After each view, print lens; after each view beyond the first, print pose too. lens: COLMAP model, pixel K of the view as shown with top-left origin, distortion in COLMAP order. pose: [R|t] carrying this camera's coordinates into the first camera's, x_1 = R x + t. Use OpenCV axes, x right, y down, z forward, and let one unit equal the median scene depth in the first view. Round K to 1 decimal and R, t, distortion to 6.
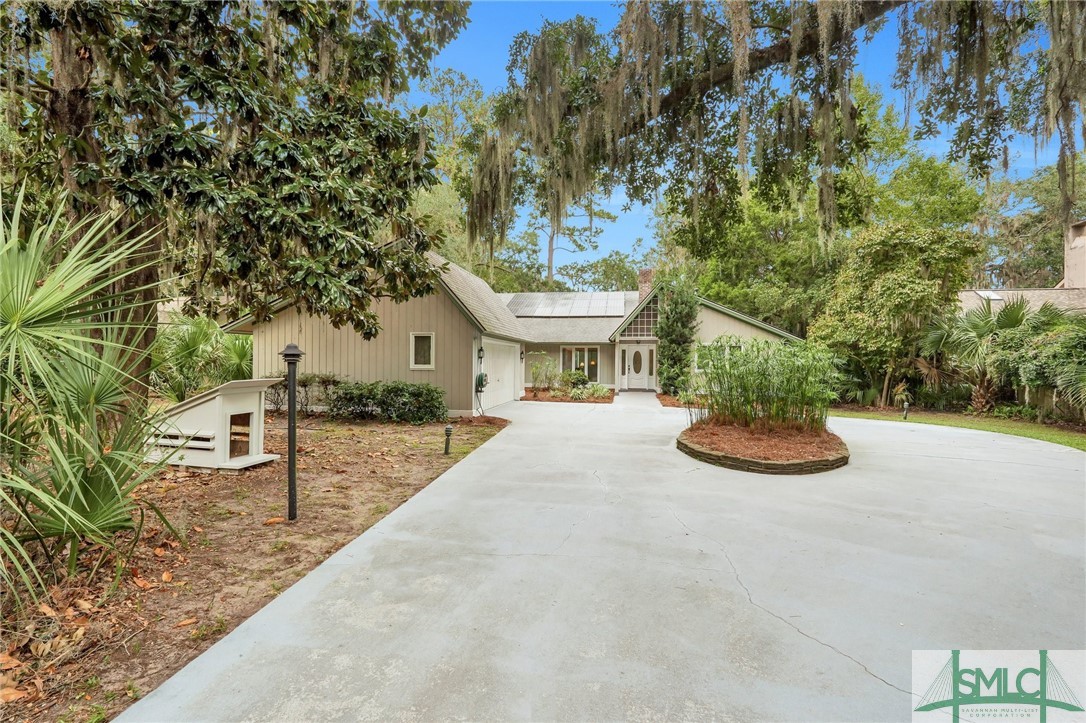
lens RADIAL K [[487.4, 0, 541.5], [0, 487.4, 357.1], [0, 0, 1]] dist [-0.001729, 0.000190]
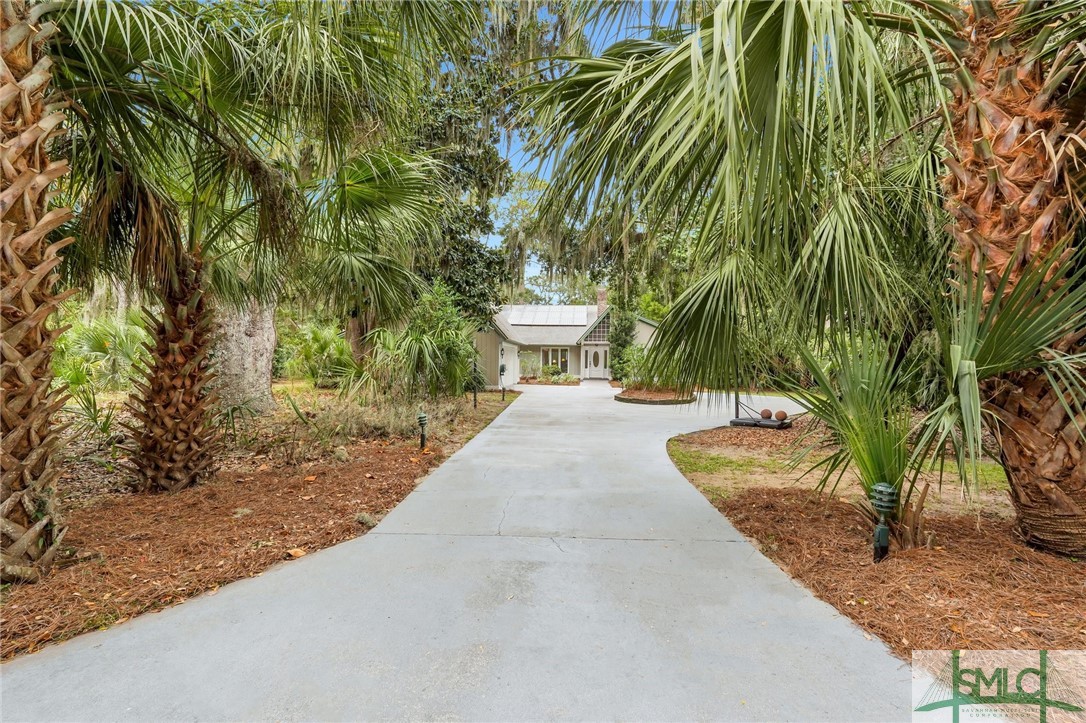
lens RADIAL K [[487.4, 0, 545.1], [0, 487.4, 361.8], [0, 0, 1]] dist [-0.001729, 0.000190]
pose [[0.996203, 0.003530, 0.086990, -0.080140], [-0.004311, 0.999952, 0.008795, 0.006959], [-0.086955, -0.009136, 0.996170, -0.431340]]
